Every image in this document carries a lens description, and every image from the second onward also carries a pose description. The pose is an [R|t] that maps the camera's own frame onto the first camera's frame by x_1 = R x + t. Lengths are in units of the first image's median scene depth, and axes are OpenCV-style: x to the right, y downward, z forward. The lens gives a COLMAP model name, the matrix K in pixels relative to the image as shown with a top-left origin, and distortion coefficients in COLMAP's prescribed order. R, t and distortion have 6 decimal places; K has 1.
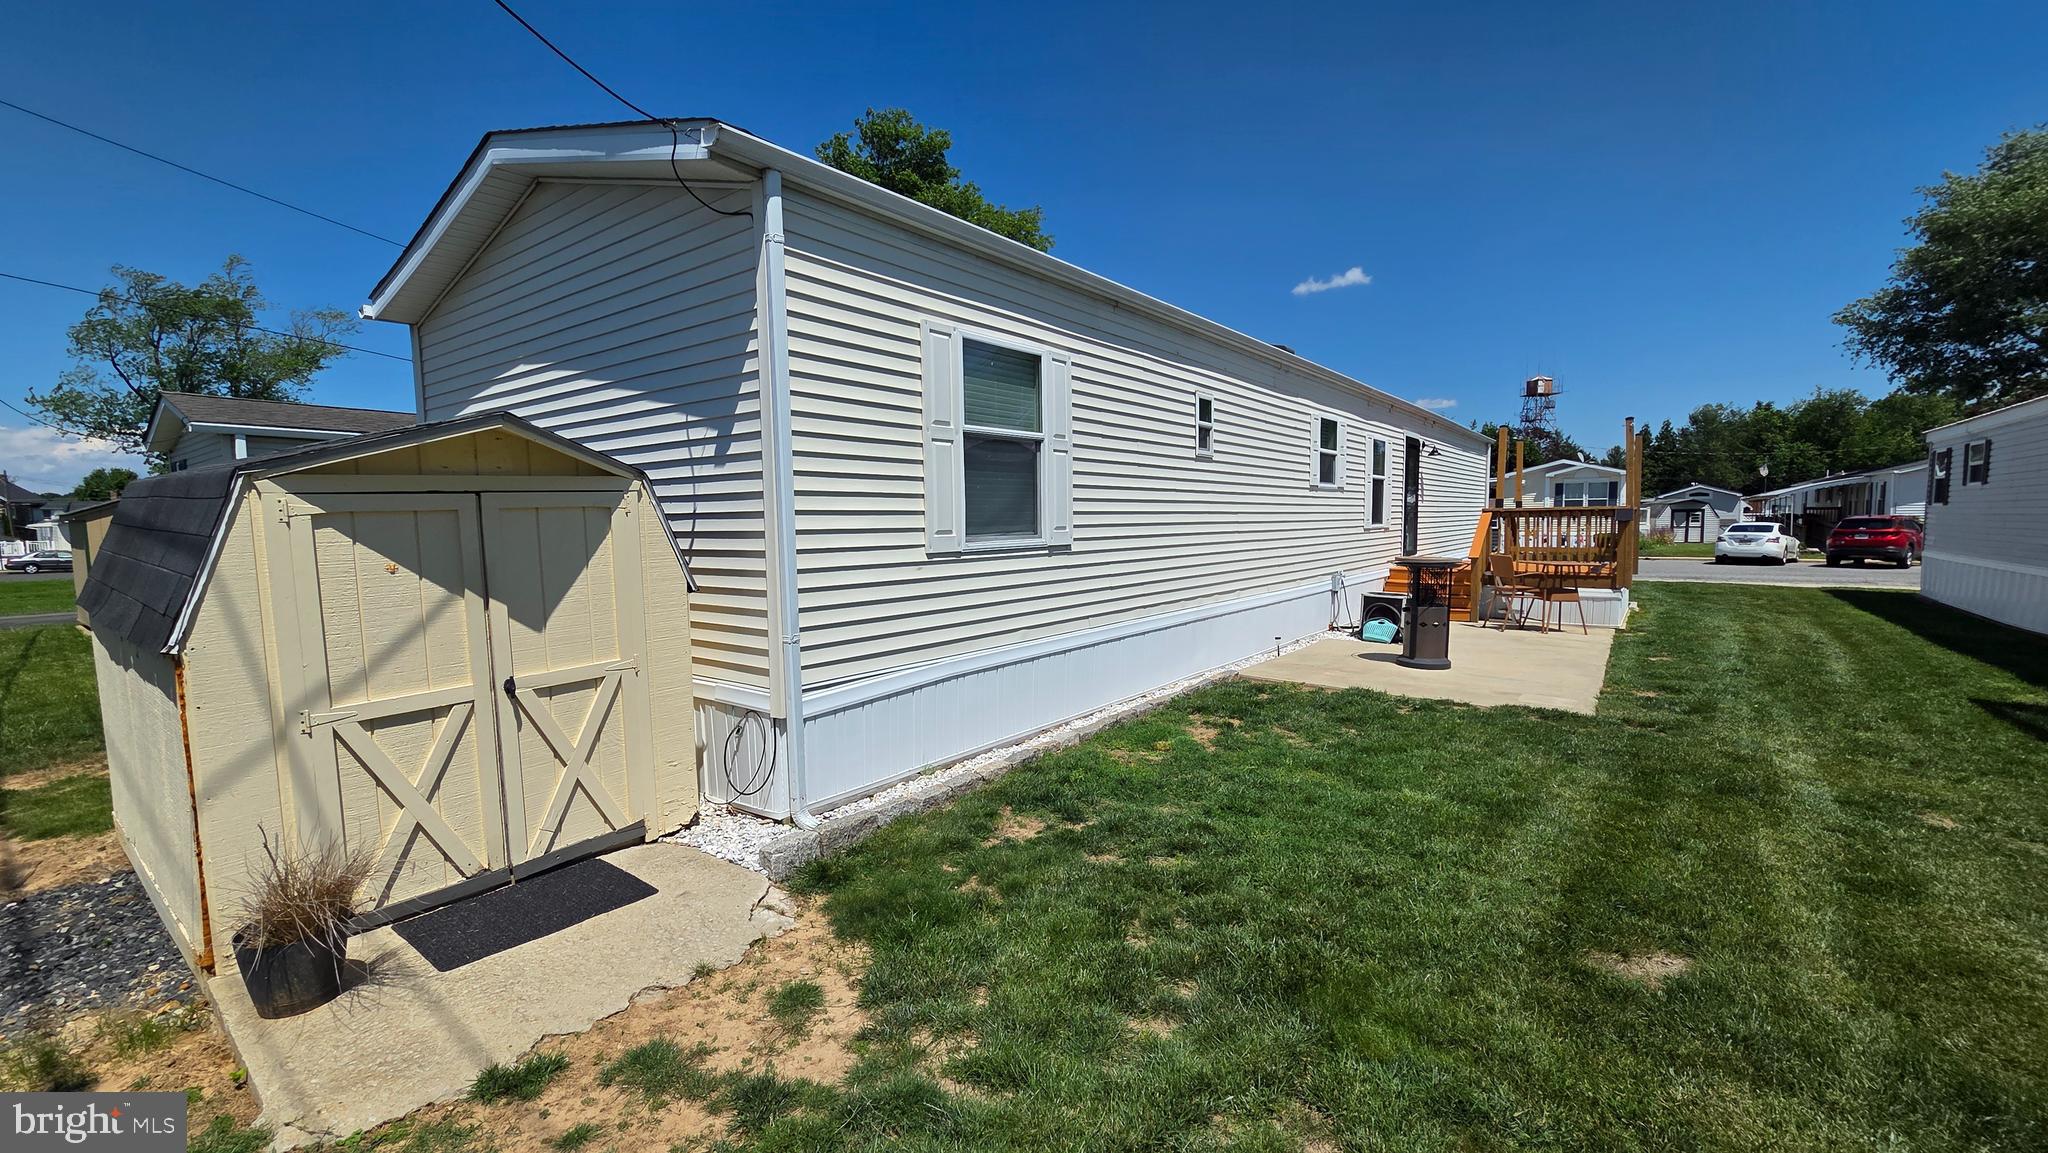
lens RADIAL K [[837.3, 0, 1025.8], [0, 837.3, 589.2], [0, 0, 1]] dist [0.001695, 0.000489]
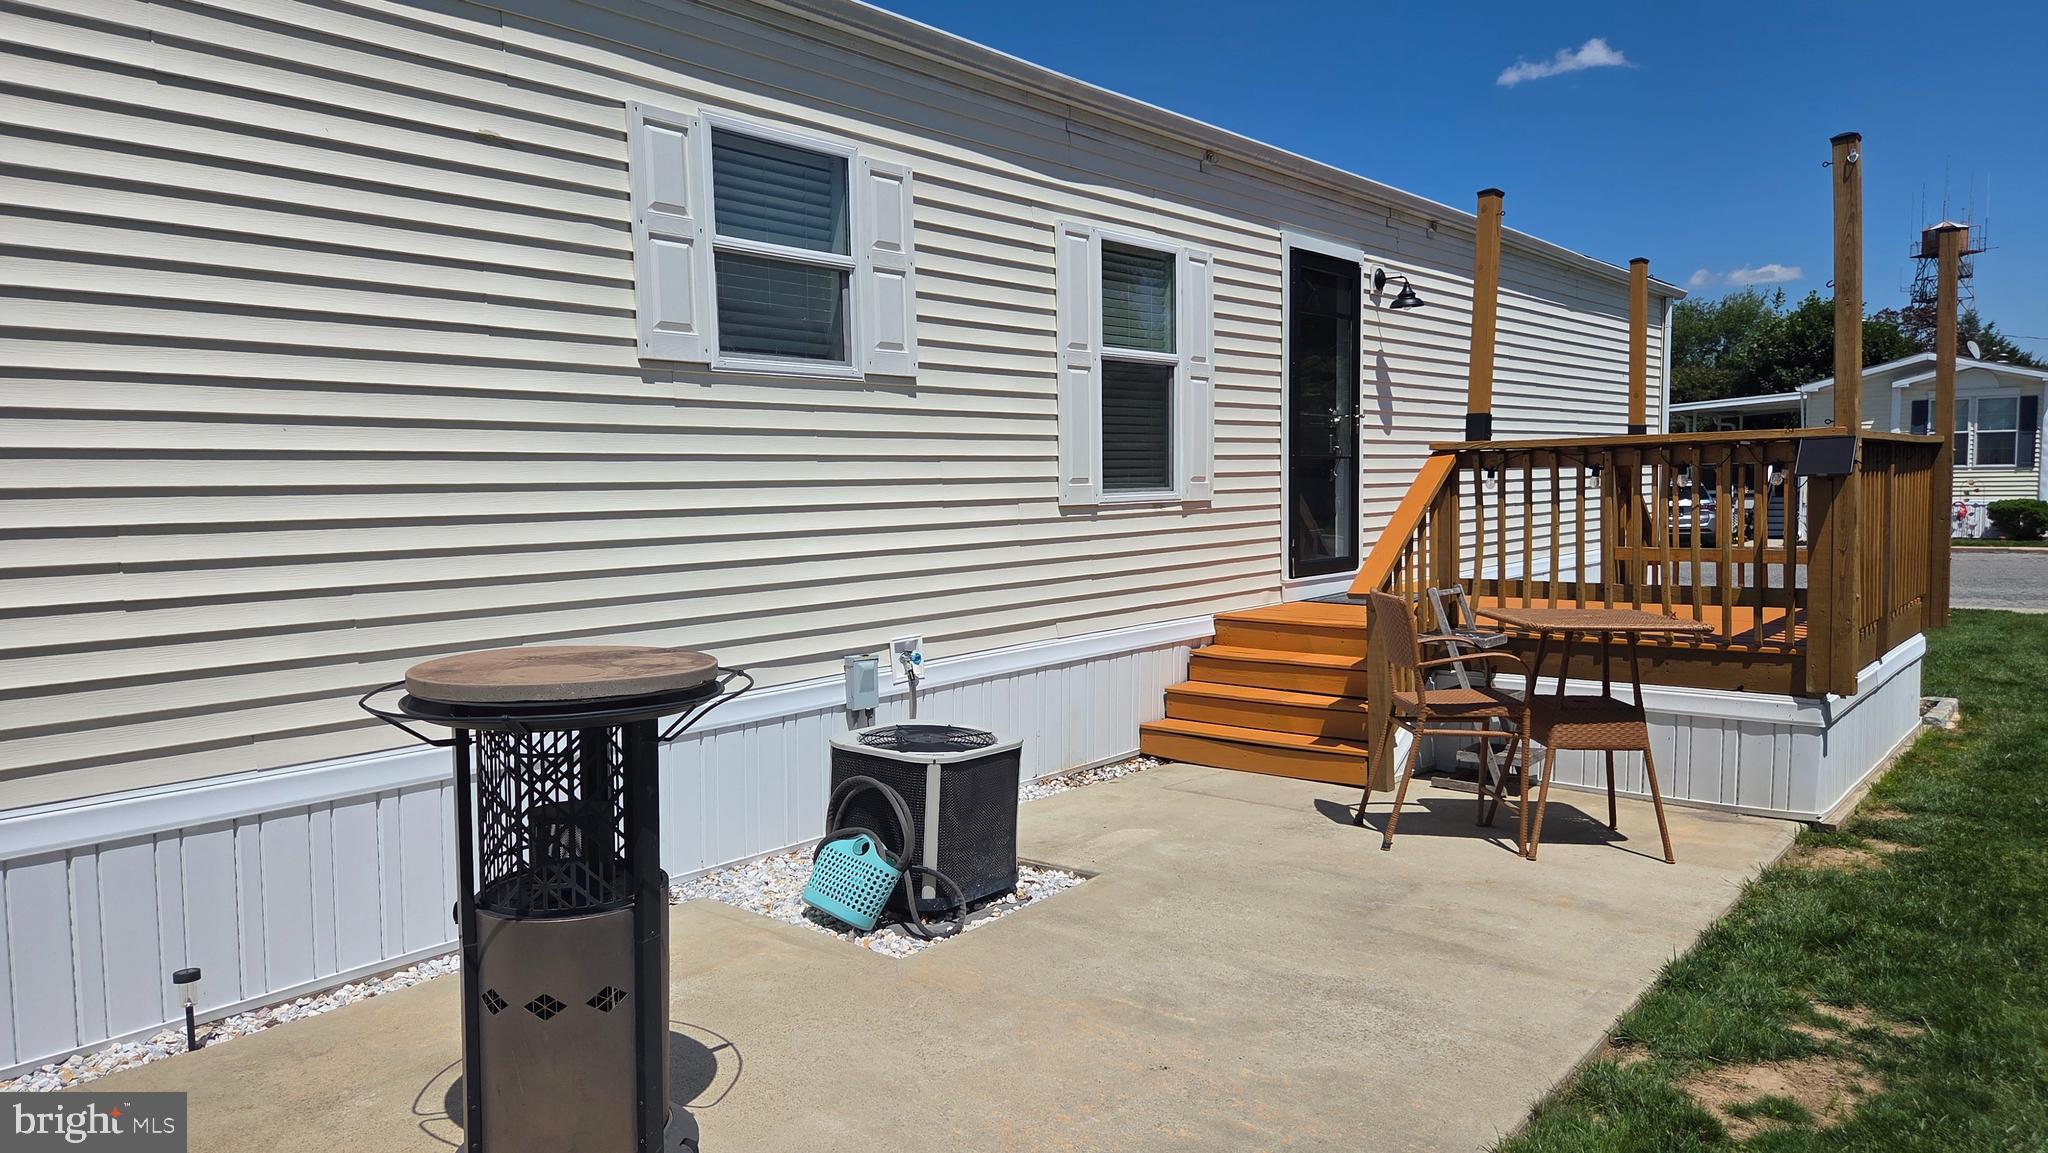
lens RADIAL K [[1369.1, 0, 1033.1], [0, 1369.1, 590.3], [0, 0, 1]] dist [0.069264, -0.059458]
pose [[0.999381, -0.003848, -0.034966, 0.138536], [0.003728, 0.999987, -0.003485, -0.012213], [0.034979, 0.003353, 0.999382, 0.150719]]
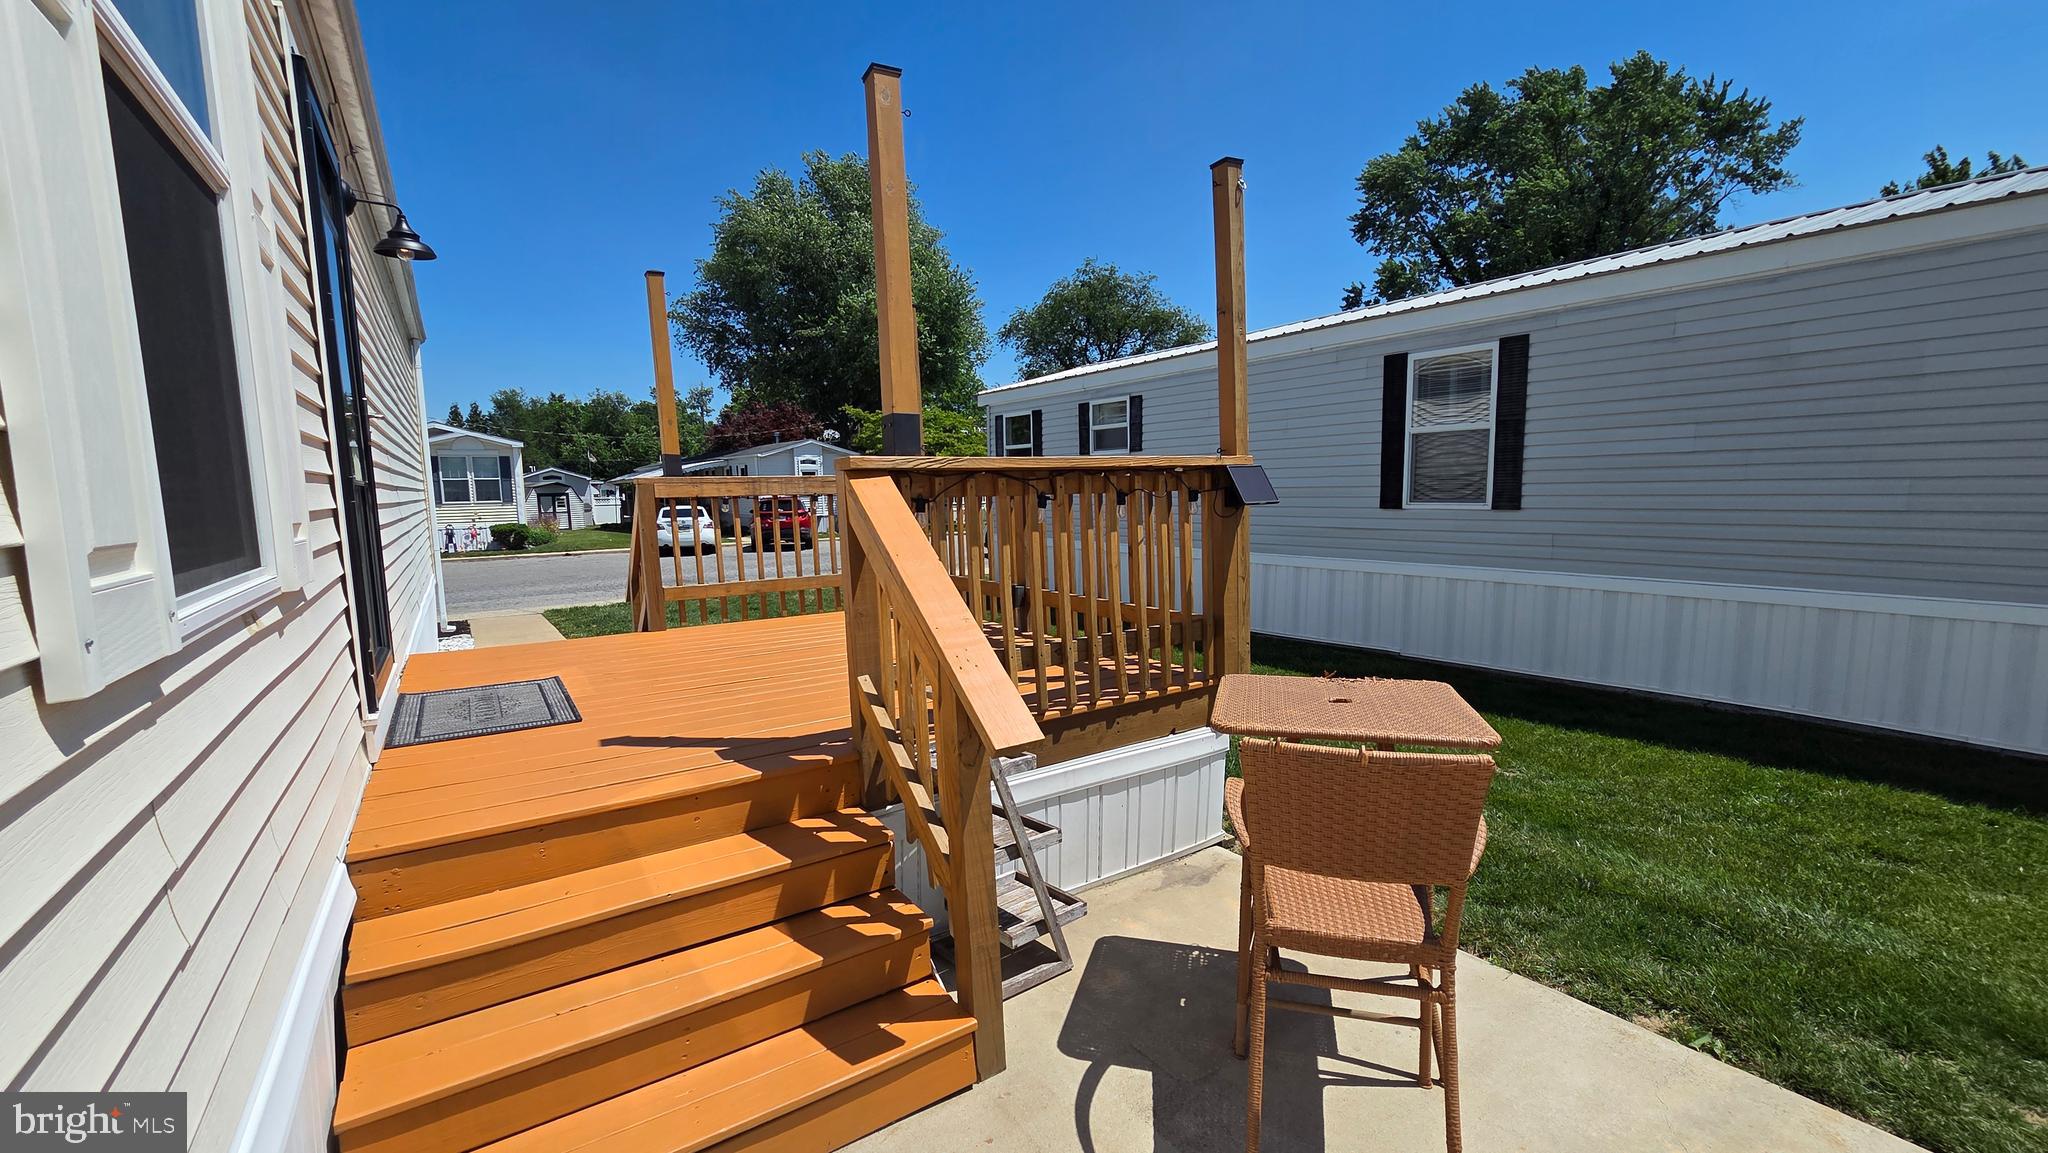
lens RADIAL K [[837.3, 0, 1013.2], [0, 837.3, 584.7], [0, 0, 1]] dist [0.001695, 0.000489]
pose [[0.334230, -0.107277, 0.936366, 0.124396], [0.097537, 0.992104, 0.078847, -0.026566], [-0.937431, 0.064977, 0.342054, 0.305823]]
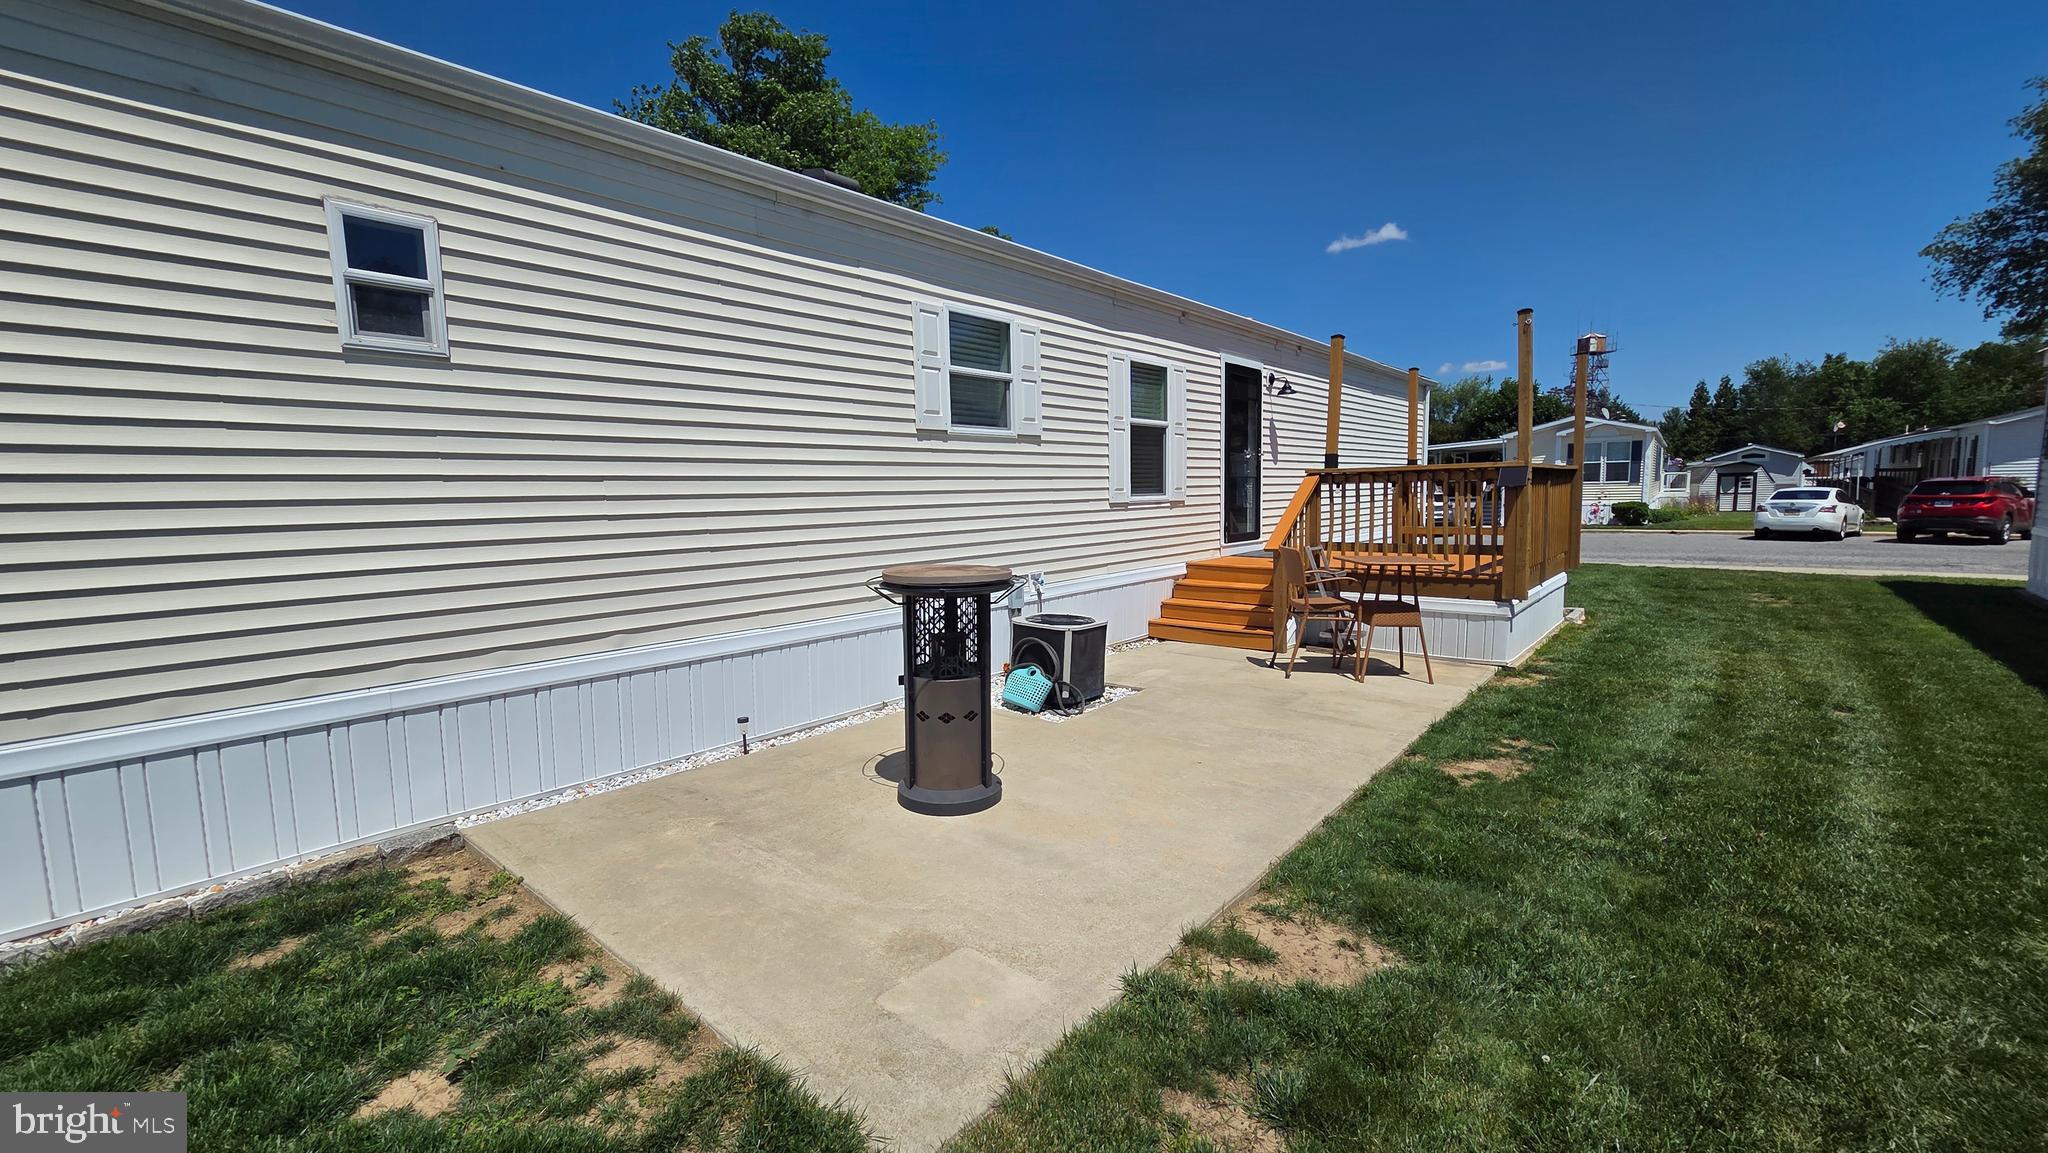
lens RADIAL K [[837.3, 0, 1023.2], [0, 837.3, 580.9], [0, 0, 1]] dist [0.001695, 0.000489]
pose [[0.998737, -0.004539, -0.050032, 0.124401], [0.005664, 0.999734, 0.022370, -0.009426], [0.049917, -0.022625, 0.998497, 0.121685]]
